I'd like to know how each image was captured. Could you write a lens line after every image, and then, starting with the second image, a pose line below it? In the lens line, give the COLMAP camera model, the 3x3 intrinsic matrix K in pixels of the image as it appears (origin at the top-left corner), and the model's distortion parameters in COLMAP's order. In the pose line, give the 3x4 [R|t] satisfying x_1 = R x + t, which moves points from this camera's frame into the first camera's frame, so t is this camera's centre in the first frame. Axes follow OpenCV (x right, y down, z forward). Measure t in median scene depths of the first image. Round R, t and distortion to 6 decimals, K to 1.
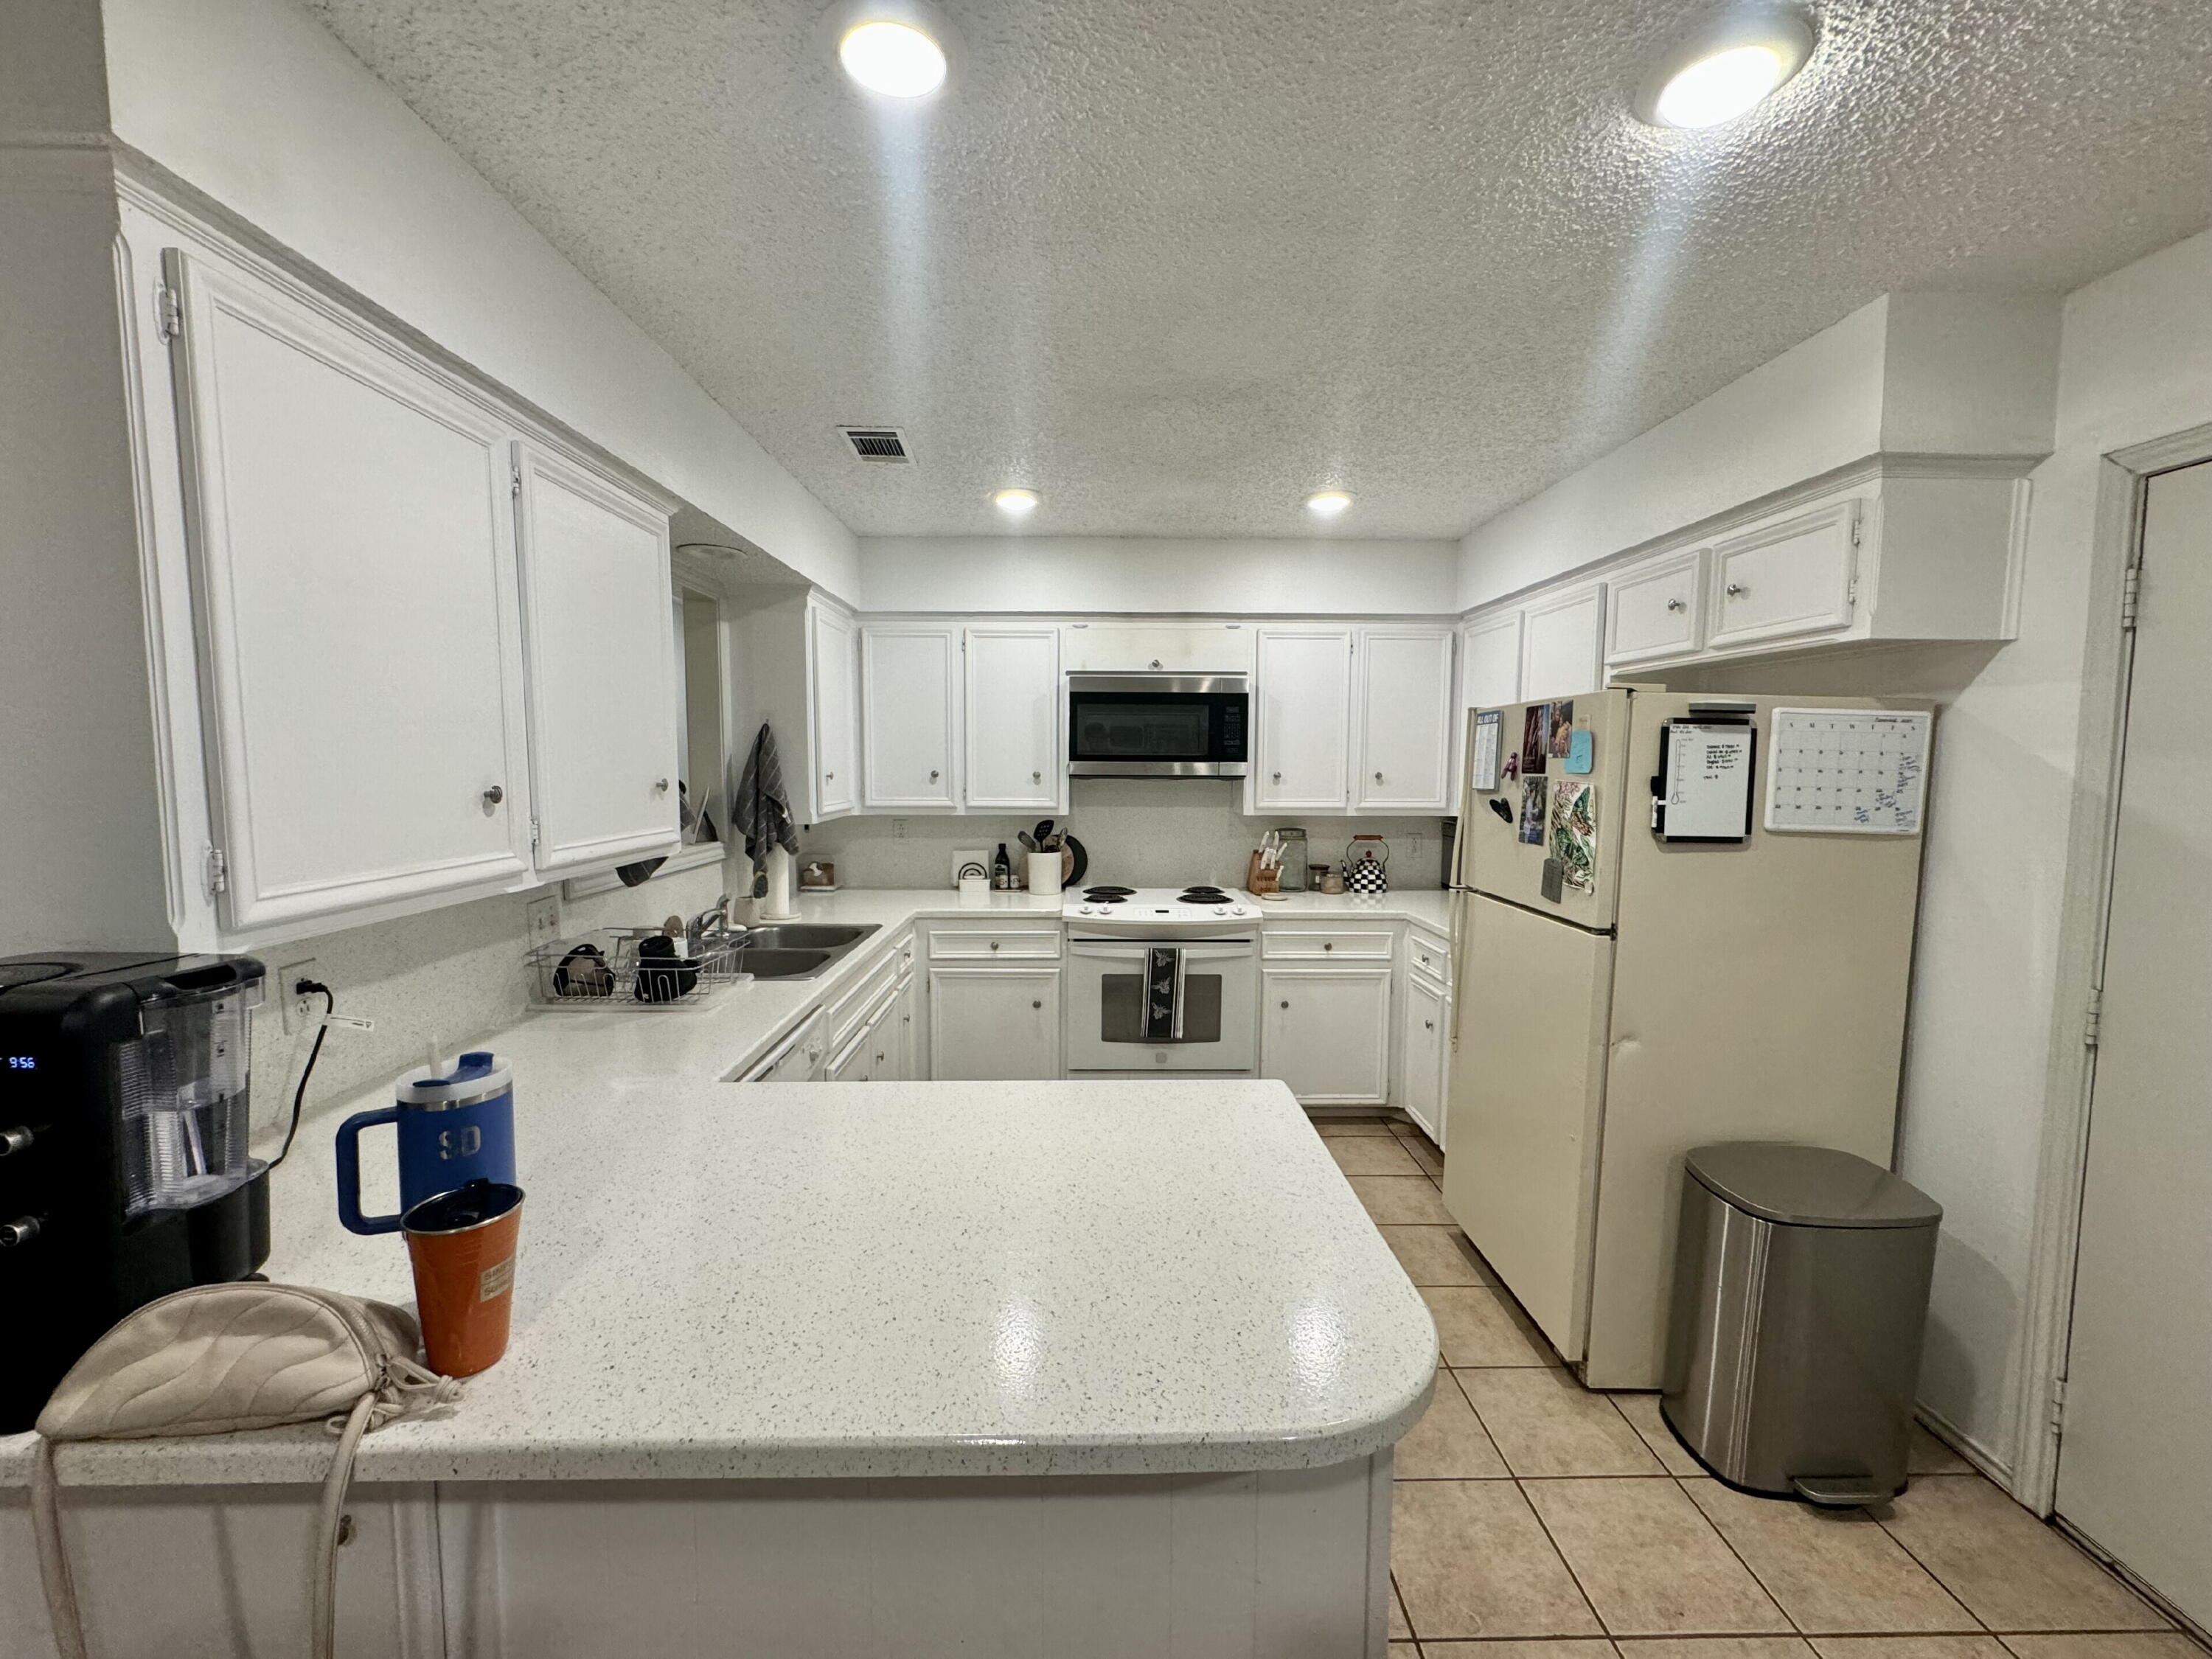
lens RADIAL K [[876.2, 0, 1111.2], [0, 876.2, 849.2], [0, 0, 1]] dist [-0.002566, -0.000352]
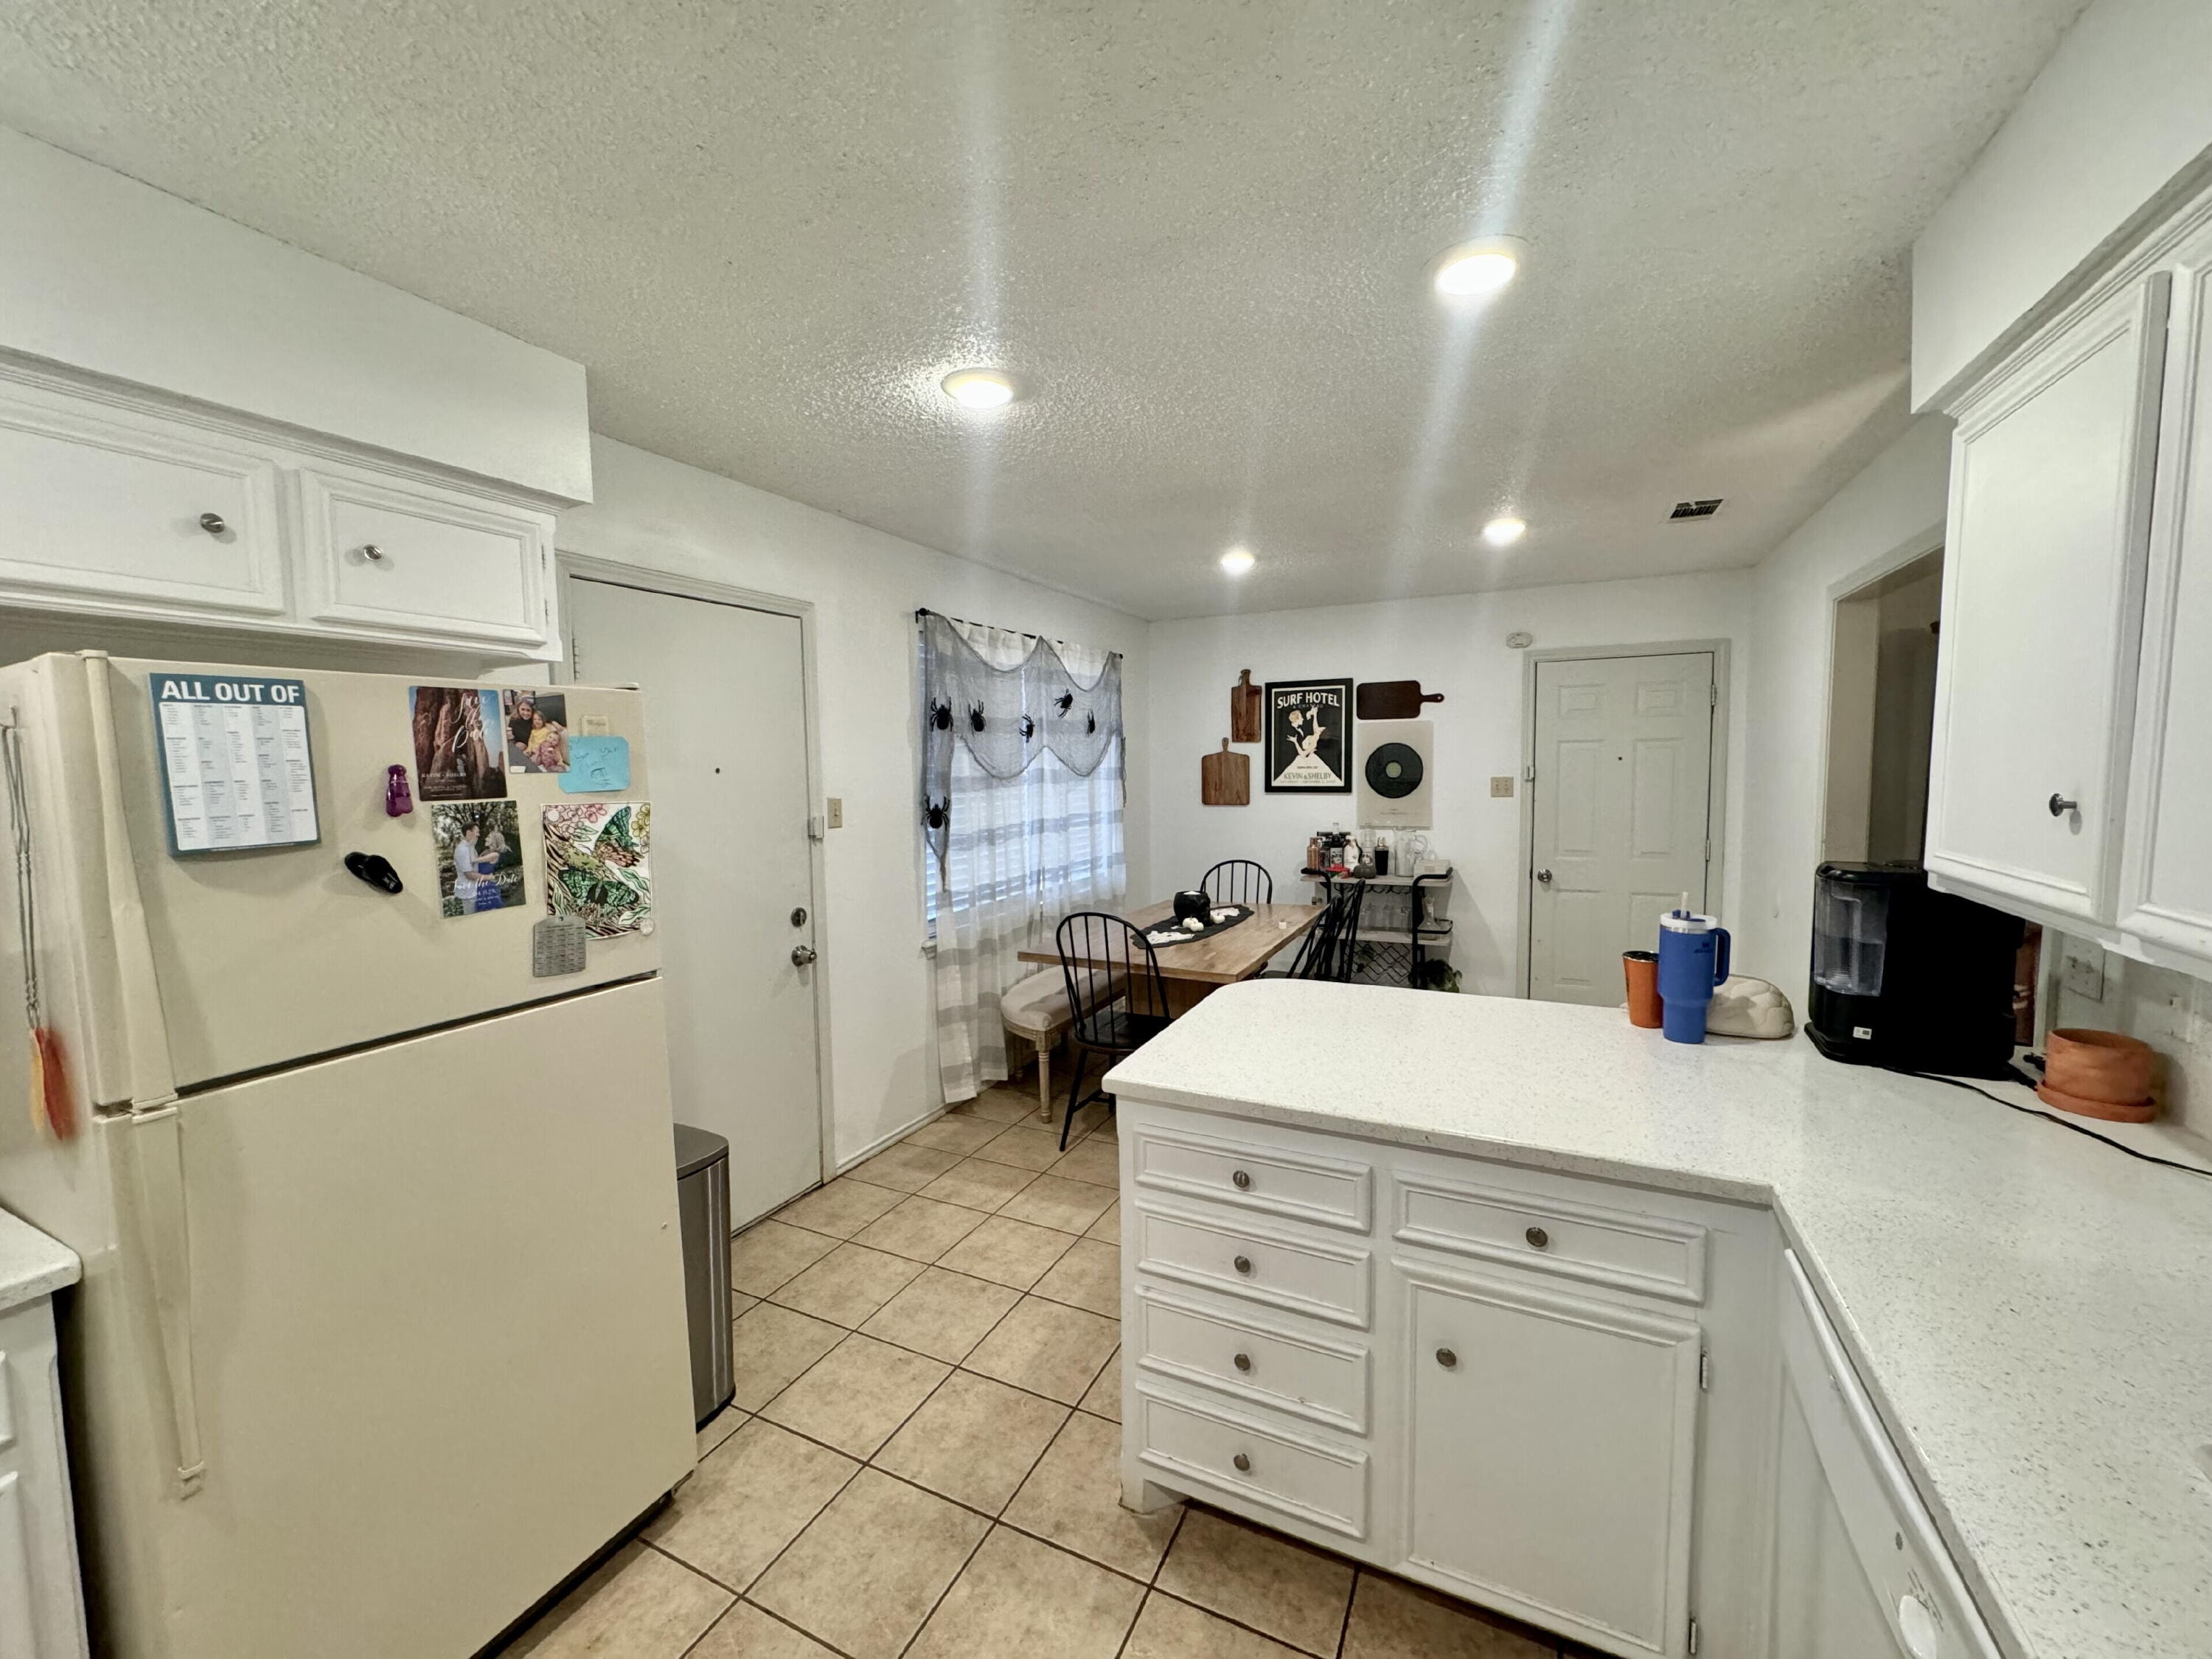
lens RADIAL K [[876.2, 0, 1111.1], [0, 876.2, 834.1], [0, 0, 1]] dist [-0.002566, -0.000352]
pose [[-0.889048, -0.029451, 0.456866, -0.217887], [0.059111, 0.982191, 0.178342, -0.158184], [-0.453982, 0.185561, -0.871474, 1.451403]]
